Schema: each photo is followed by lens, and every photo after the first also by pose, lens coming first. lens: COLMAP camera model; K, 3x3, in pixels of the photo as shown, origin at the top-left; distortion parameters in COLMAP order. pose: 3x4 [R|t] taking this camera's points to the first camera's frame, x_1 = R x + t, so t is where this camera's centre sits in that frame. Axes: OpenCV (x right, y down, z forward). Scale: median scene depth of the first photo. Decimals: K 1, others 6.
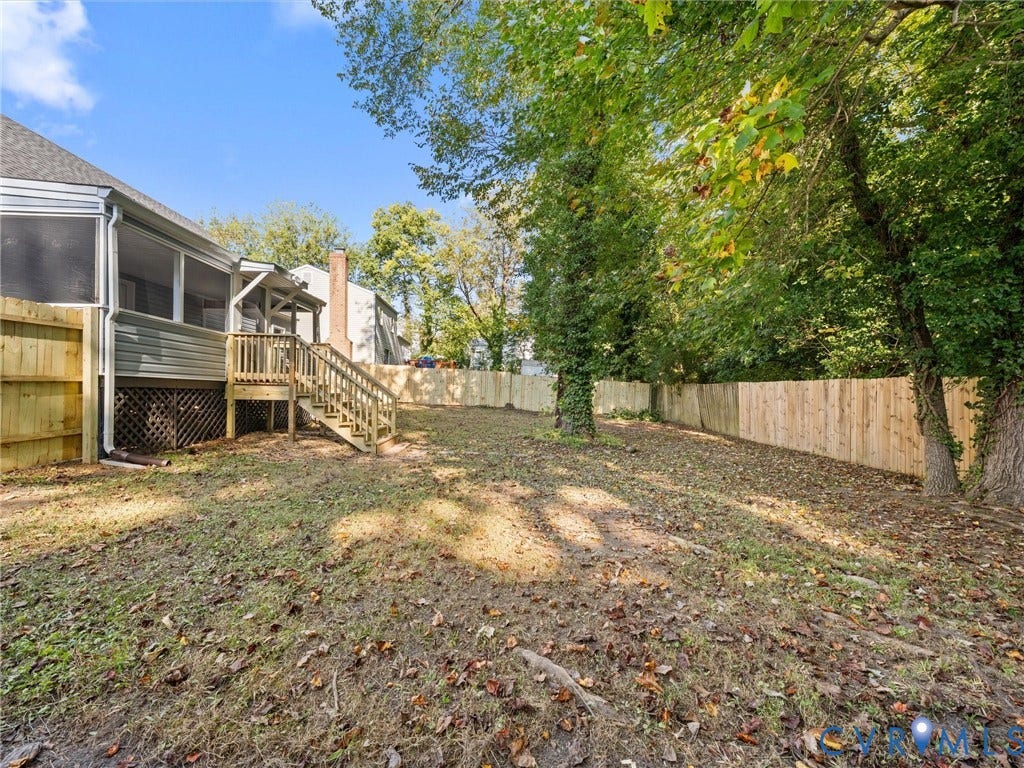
lens RADIAL K [[399.3, 0, 518.1], [0, 399.3, 385.6], [0, 0, 1]] dist [0.000307, 0.000314]
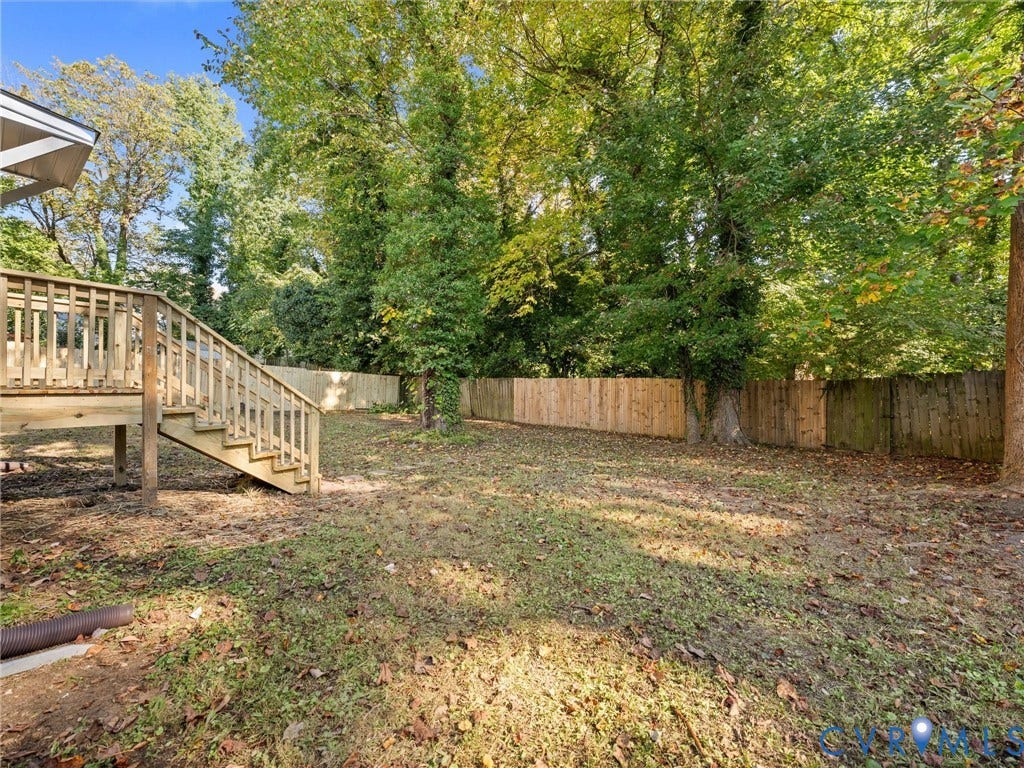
lens RADIAL K [[388.9, 0, 508.2], [0, 388.9, 380.6], [0, 0, 1]] dist [0.003542, 0.000640]
pose [[0.631768, -0.005590, 0.775138, -0.656573], [-0.007706, 0.999879, 0.013491, -0.027380], [-0.775119, -0.014496, 0.631648, 0.340920]]
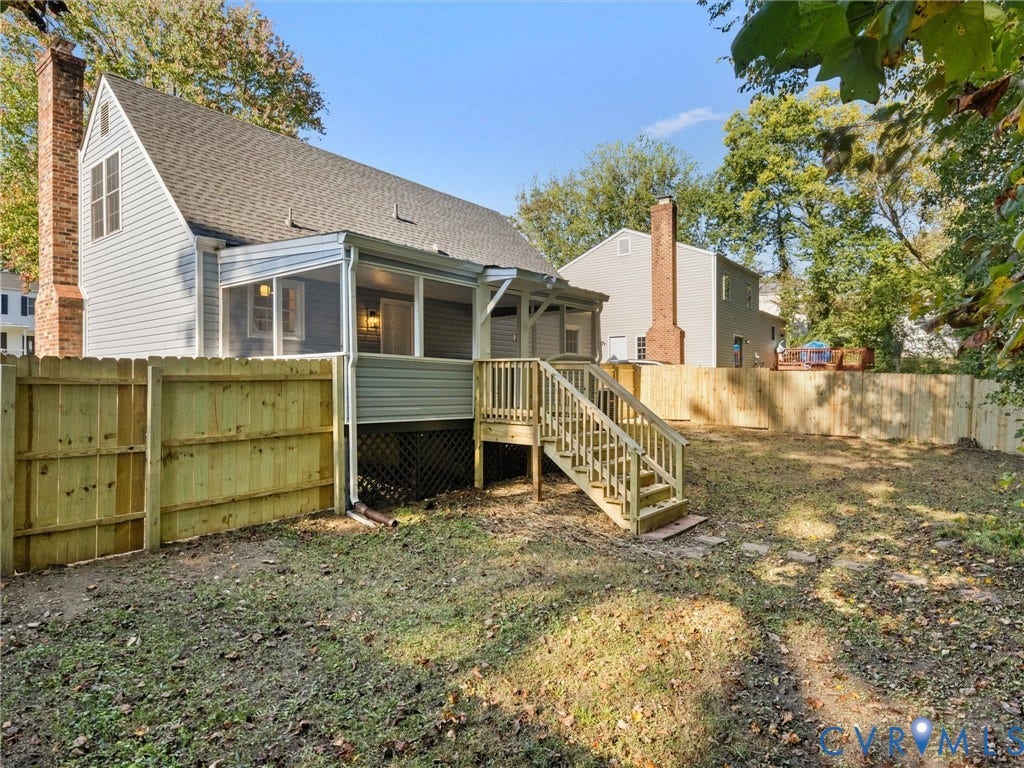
lens RADIAL K [[603.6, 0, 511.6], [0, 603.6, 382.9], [0, 0, 1]] dist [0.003120, 0.000102]
pose [[0.732573, -0.007487, -0.680647, 0.171228], [0.017278, 0.999822, 0.007598, -0.088865], [0.680469, -0.017327, 0.732572, 0.133546]]
